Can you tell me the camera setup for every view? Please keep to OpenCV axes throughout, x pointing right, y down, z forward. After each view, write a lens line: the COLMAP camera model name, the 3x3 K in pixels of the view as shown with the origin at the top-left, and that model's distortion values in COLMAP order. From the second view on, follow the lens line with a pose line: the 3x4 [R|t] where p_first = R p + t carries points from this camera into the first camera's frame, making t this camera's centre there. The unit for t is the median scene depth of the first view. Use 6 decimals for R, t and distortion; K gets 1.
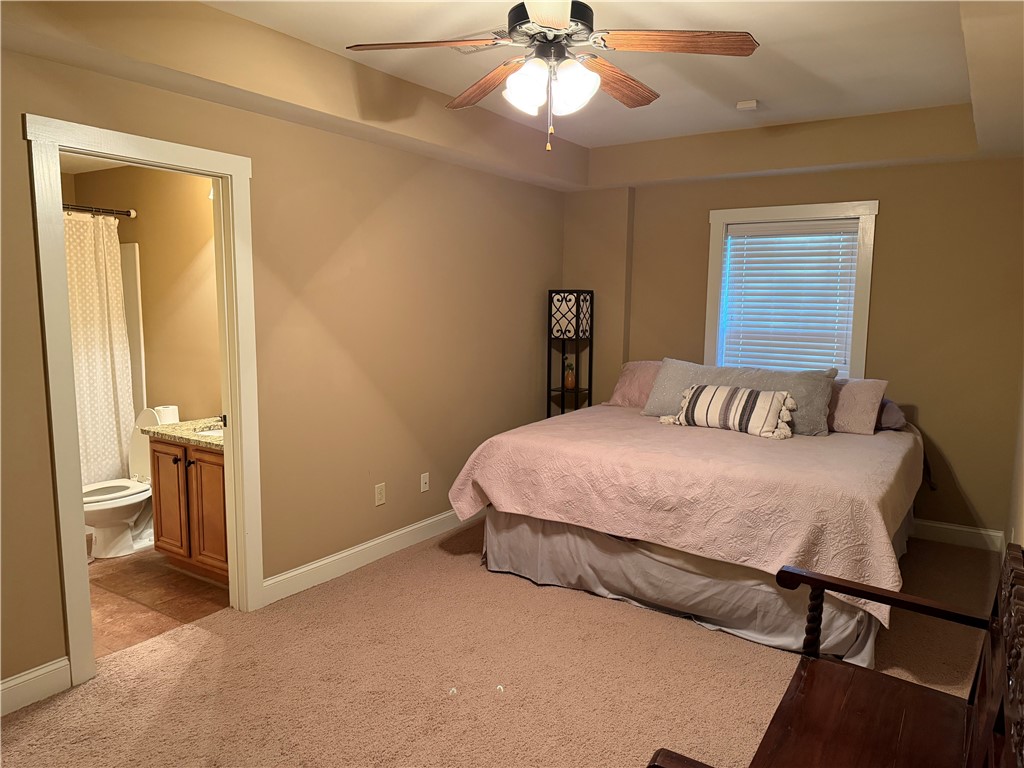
lens RADIAL K [[708.5, 0, 522.4], [0, 708.5, 378.4], [0, 0, 1]] dist [-0.012326, -0.006741]
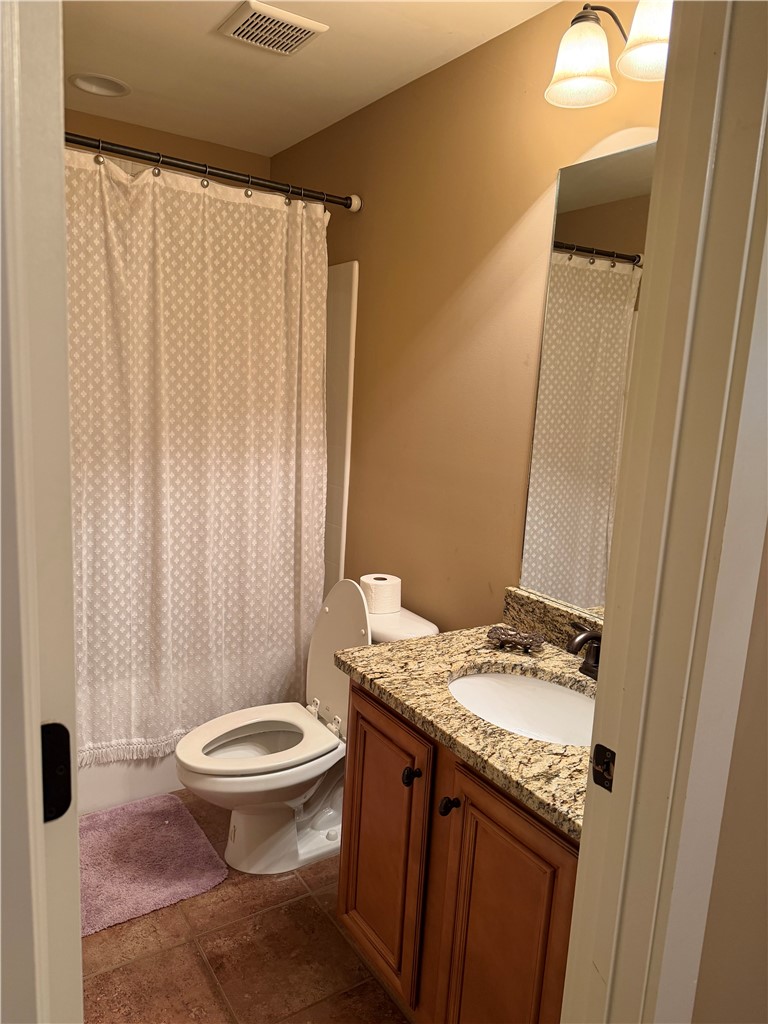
lens RADIAL K [[708.5, 0, 382.2], [0, 708.5, 515.6], [0, 0, 1]] dist [-0.012326, -0.006741]
pose [[0.906689, 0.110119, -0.407171, -0.301166], [-0.094614, 0.993818, 0.058089, -0.034785], [0.411051, -0.014145, 0.911503, 0.536407]]
